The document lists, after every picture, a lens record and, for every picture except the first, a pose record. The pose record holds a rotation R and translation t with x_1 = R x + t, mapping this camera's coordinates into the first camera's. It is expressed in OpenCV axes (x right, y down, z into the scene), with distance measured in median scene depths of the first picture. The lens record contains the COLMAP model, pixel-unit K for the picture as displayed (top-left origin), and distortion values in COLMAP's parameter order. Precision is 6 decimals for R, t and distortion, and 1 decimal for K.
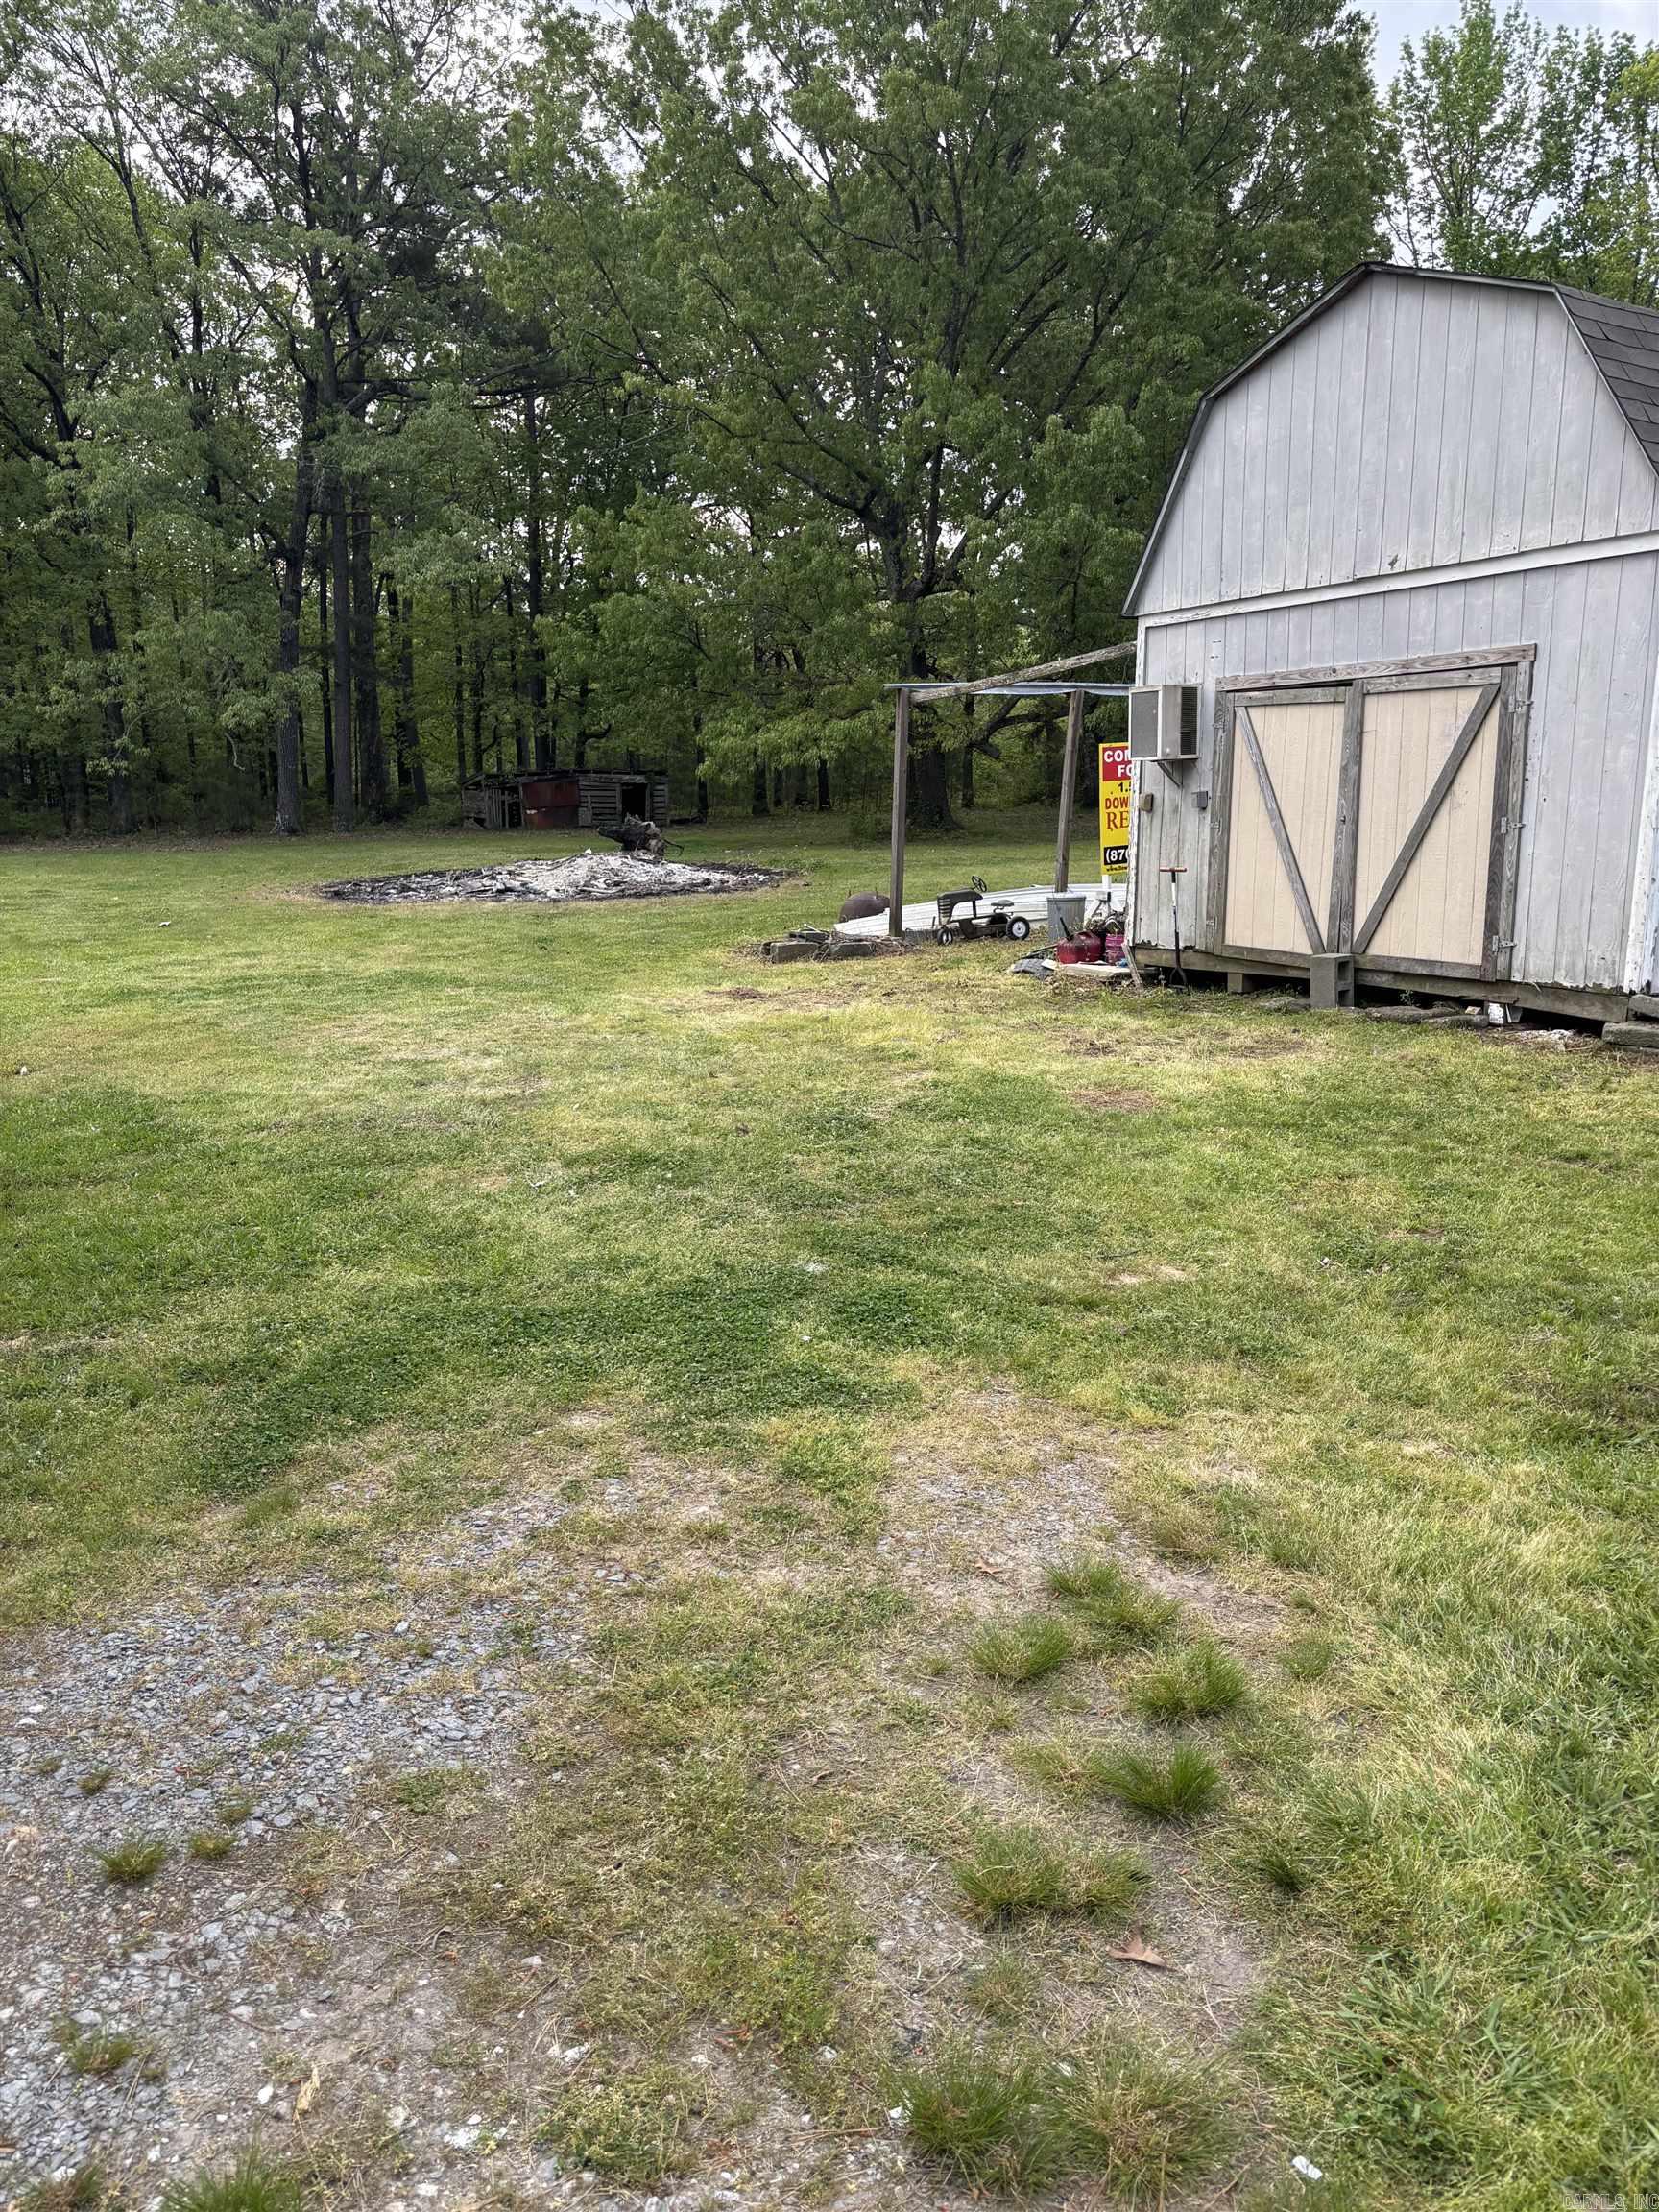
lens RADIAL K [[1647.6, 0, 829.5], [0, 1647.6, 1106.0], [0, 0, 1]] dist [0.004871, -0.044084]
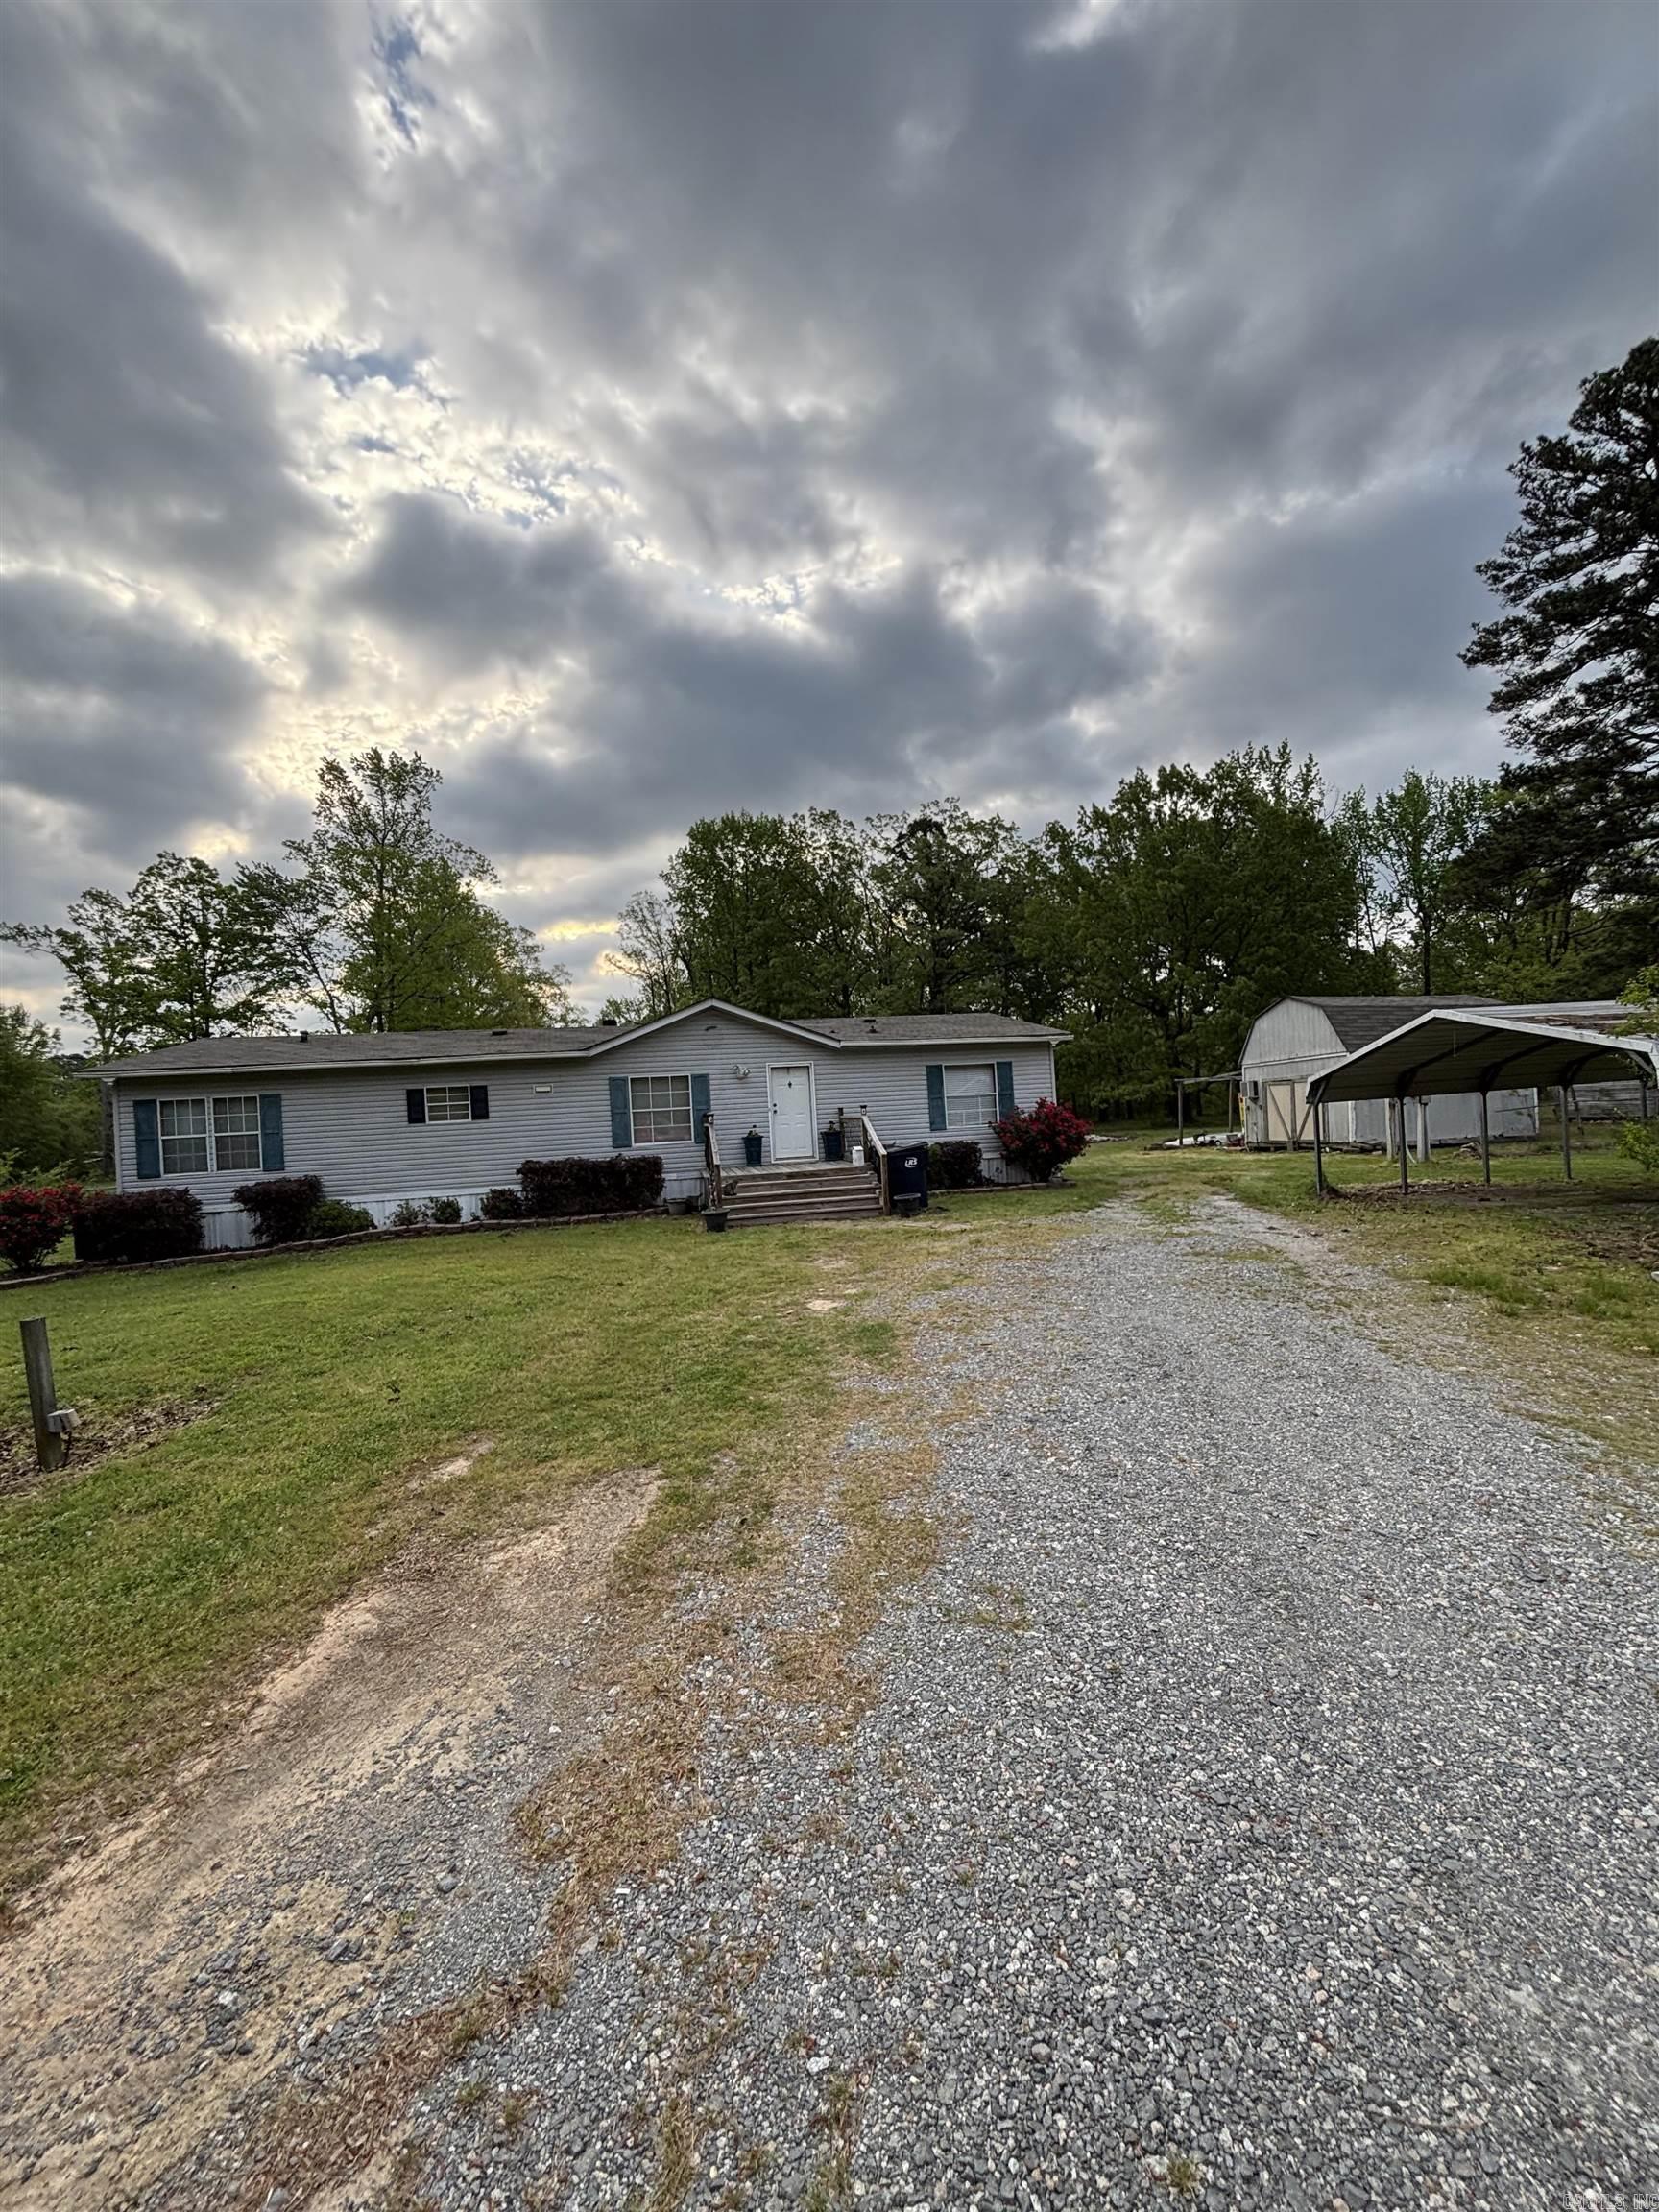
lens RADIAL K [[884.5, 0, 829.5], [0, 884.5, 1106.0], [0, 0, 1]] dist [0.001178, -0.000139]
pose [[0.951634, -0.035985, -0.305119, -0.159598], [-0.025801, 0.980248, -0.196080, 0.339091], [0.306149, 0.194469, 0.931909, -1.725166]]
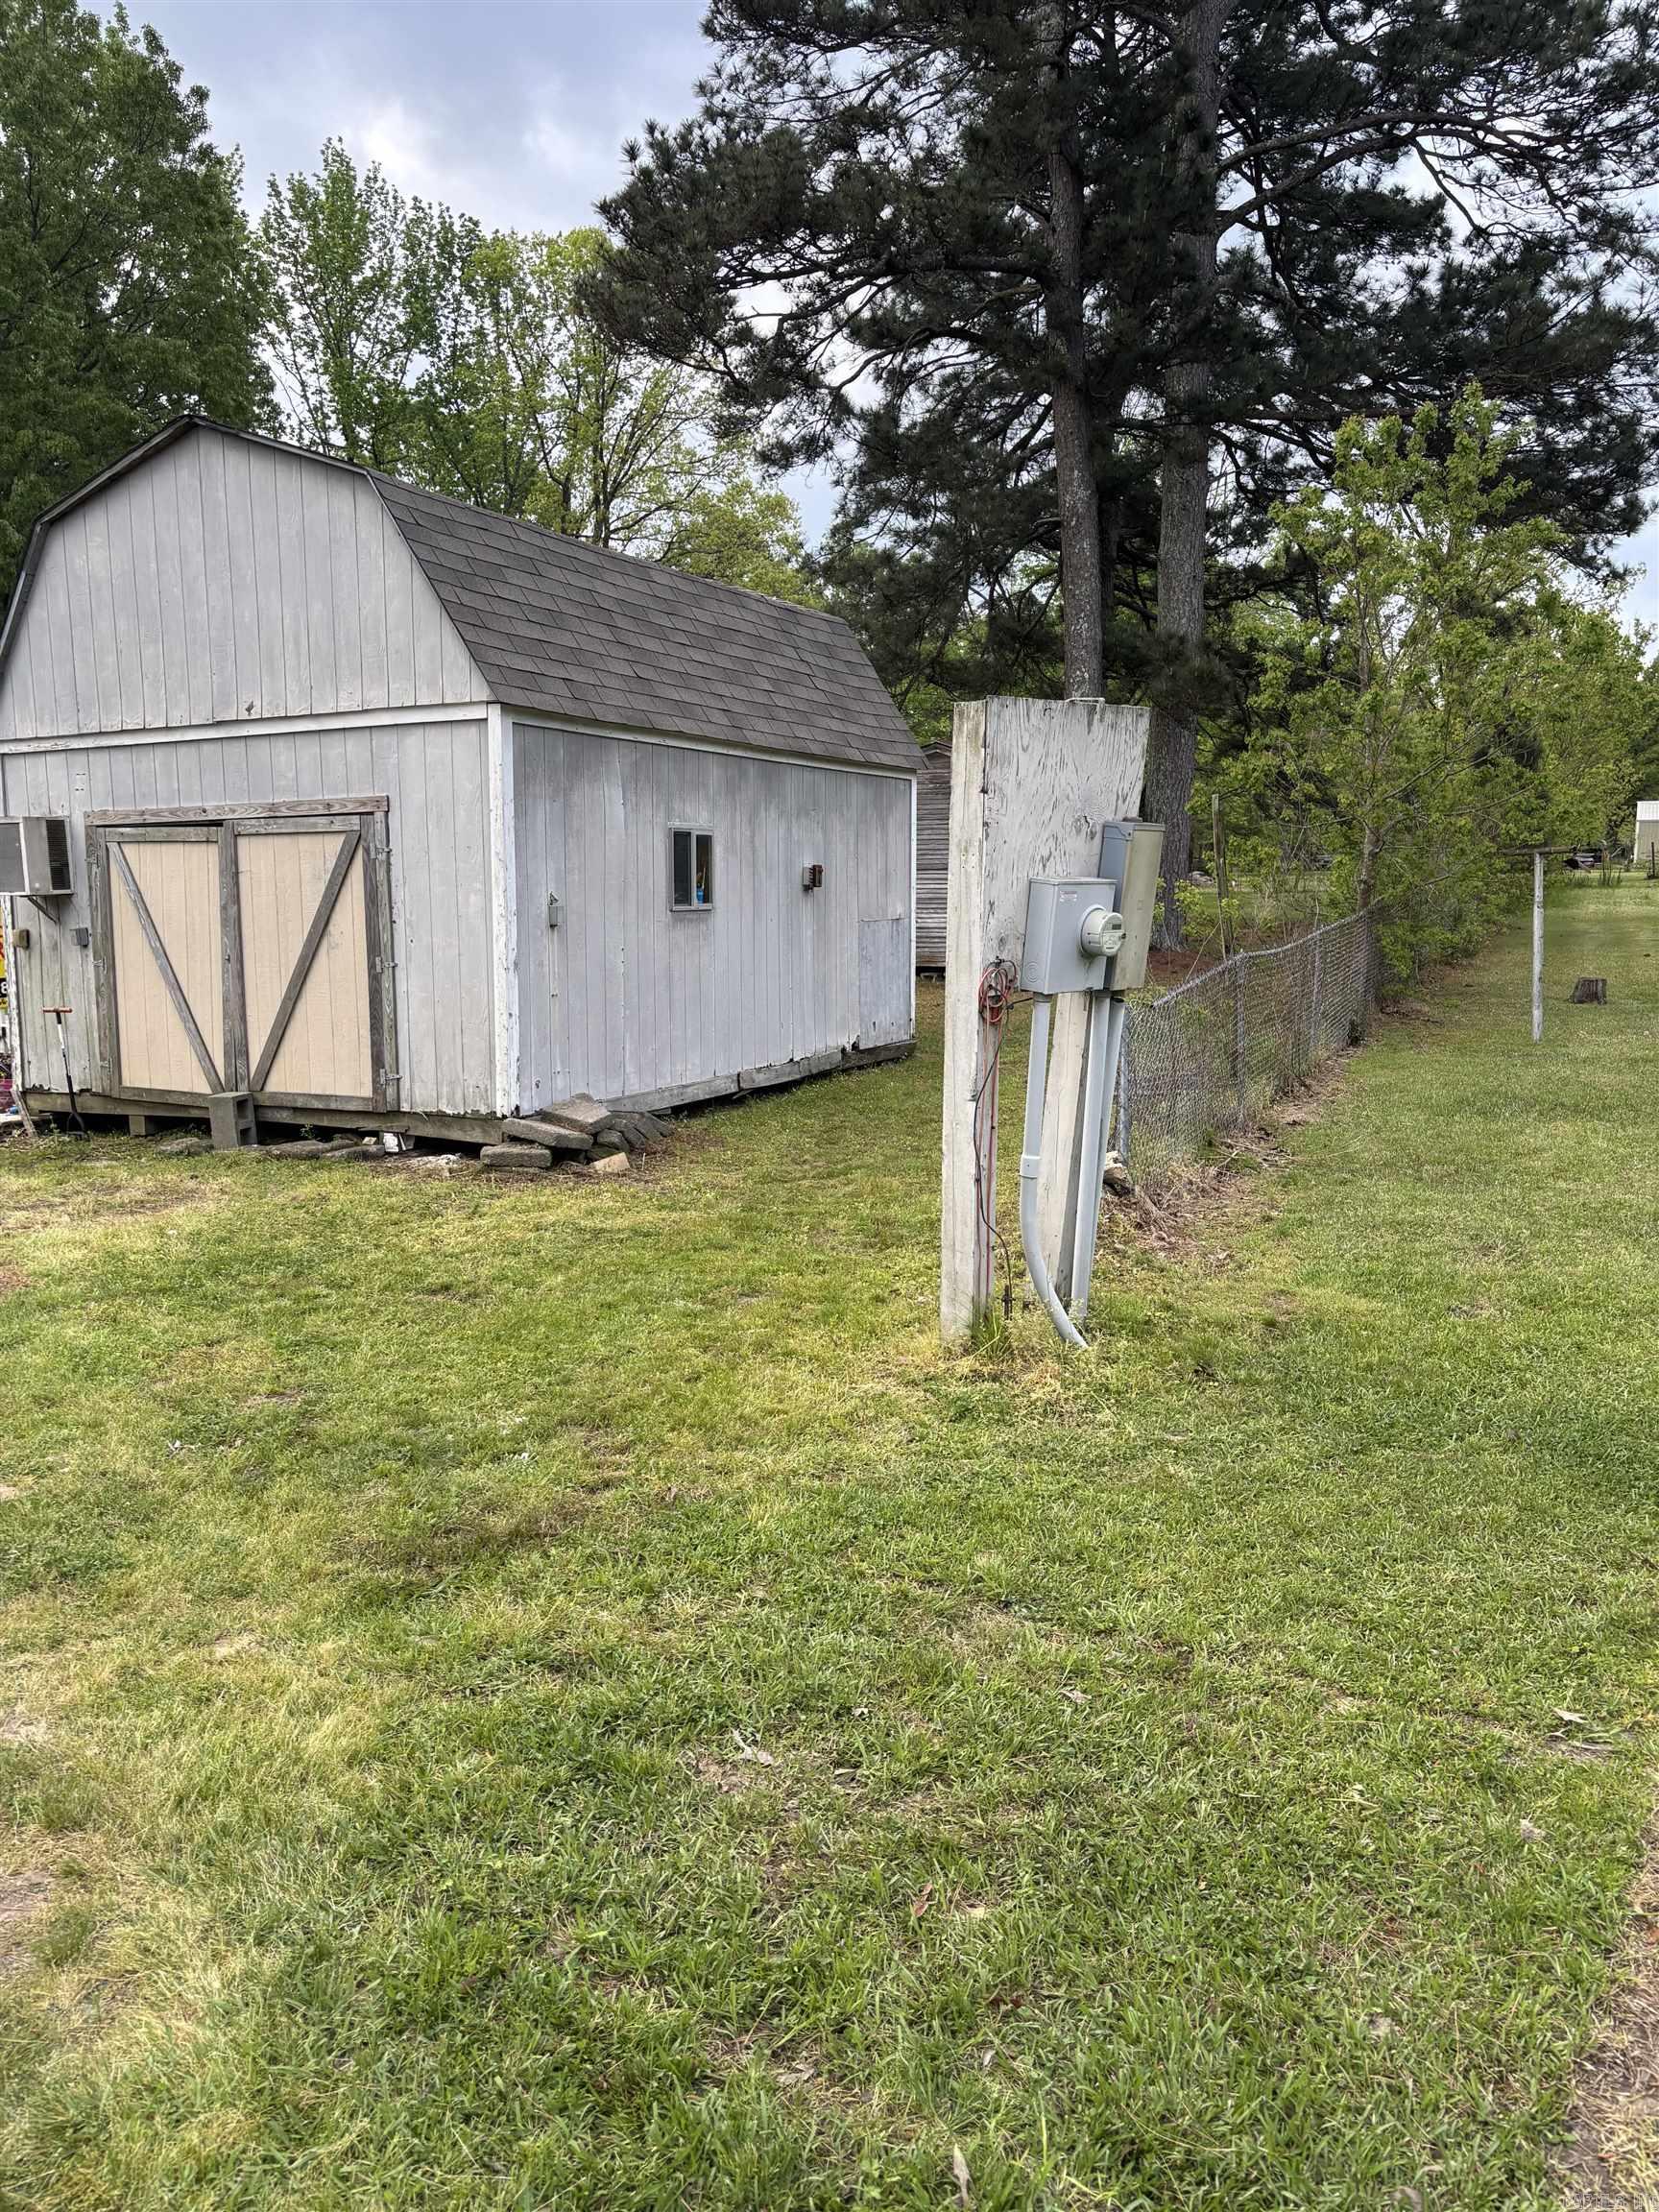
lens RADIAL K [[1640.1, 0, 830.3], [0, 1640.1, 1143.5], [0, 0, 1]] dist [-0.009147, -0.012632]
pose [[0.817696, -0.081110, 0.569907, 0.037230], [0.104325, 0.994510, -0.008143, -0.016976], [-0.566118, 0.066114, 0.821669, -0.015201]]
